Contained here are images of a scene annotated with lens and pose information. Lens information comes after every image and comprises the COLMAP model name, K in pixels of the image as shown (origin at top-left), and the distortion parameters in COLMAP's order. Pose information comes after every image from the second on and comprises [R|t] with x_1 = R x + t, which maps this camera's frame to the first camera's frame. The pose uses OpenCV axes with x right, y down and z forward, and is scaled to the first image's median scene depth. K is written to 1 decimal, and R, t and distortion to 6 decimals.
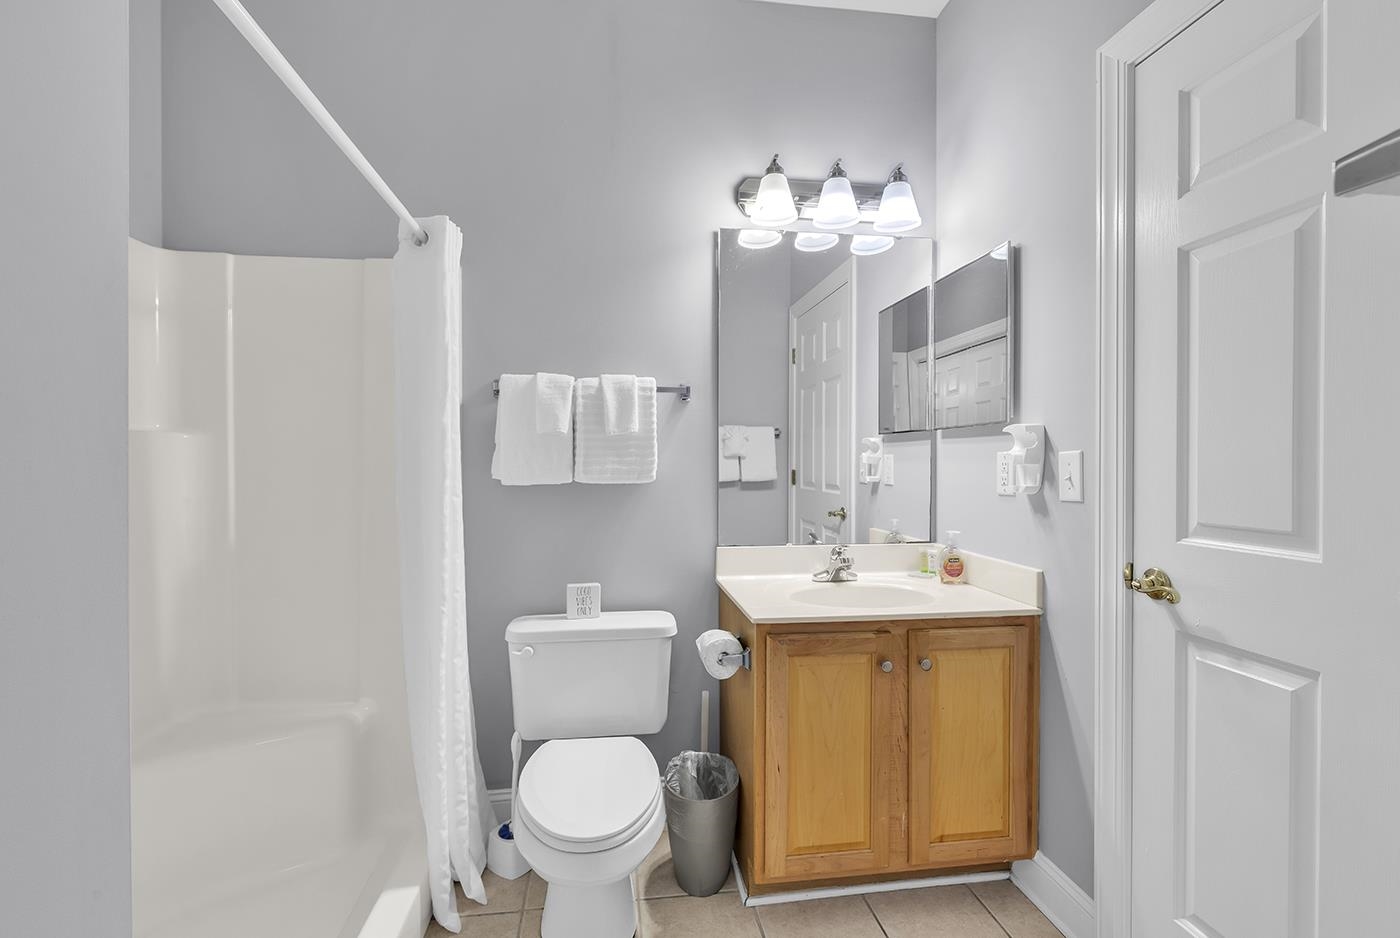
lens RADIAL K [[653.6, 0, 700.0], [0, 653.6, 469.0], [0, 0, 1]] dist [-0.001025, -0.000125]
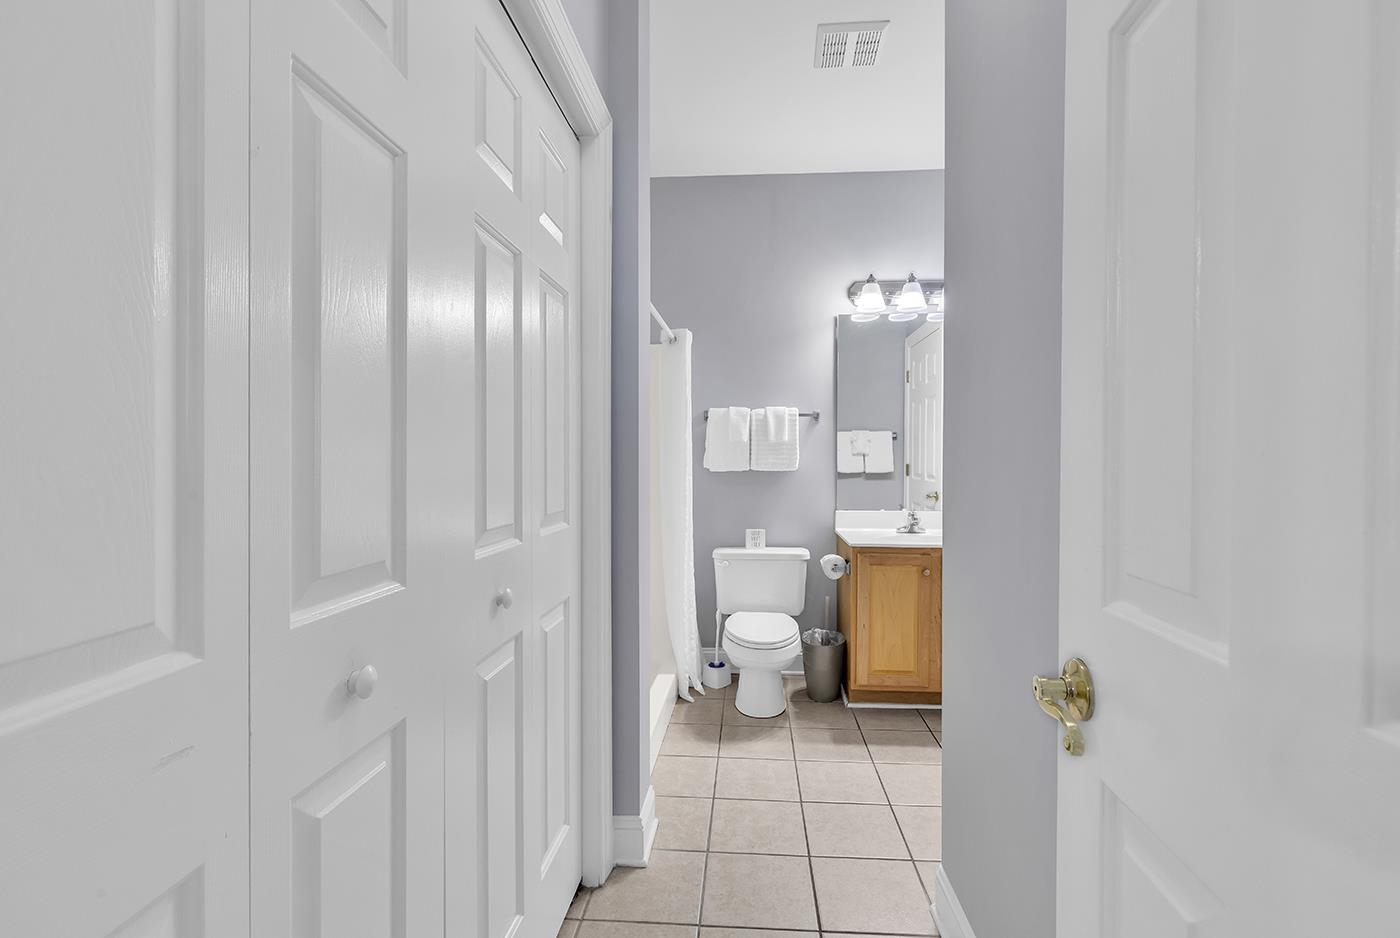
lens RADIAL K [[654.7, 0, 709.2], [0, 654.7, 463.4], [0, 0, 1]] dist [-0.000599, -0.000028]
pose [[0.977556, 0.003243, -0.210649, 0.065266], [-0.003734, 0.999991, -0.001934, 0.006967], [0.210641, 0.002677, 0.977560, -0.709442]]
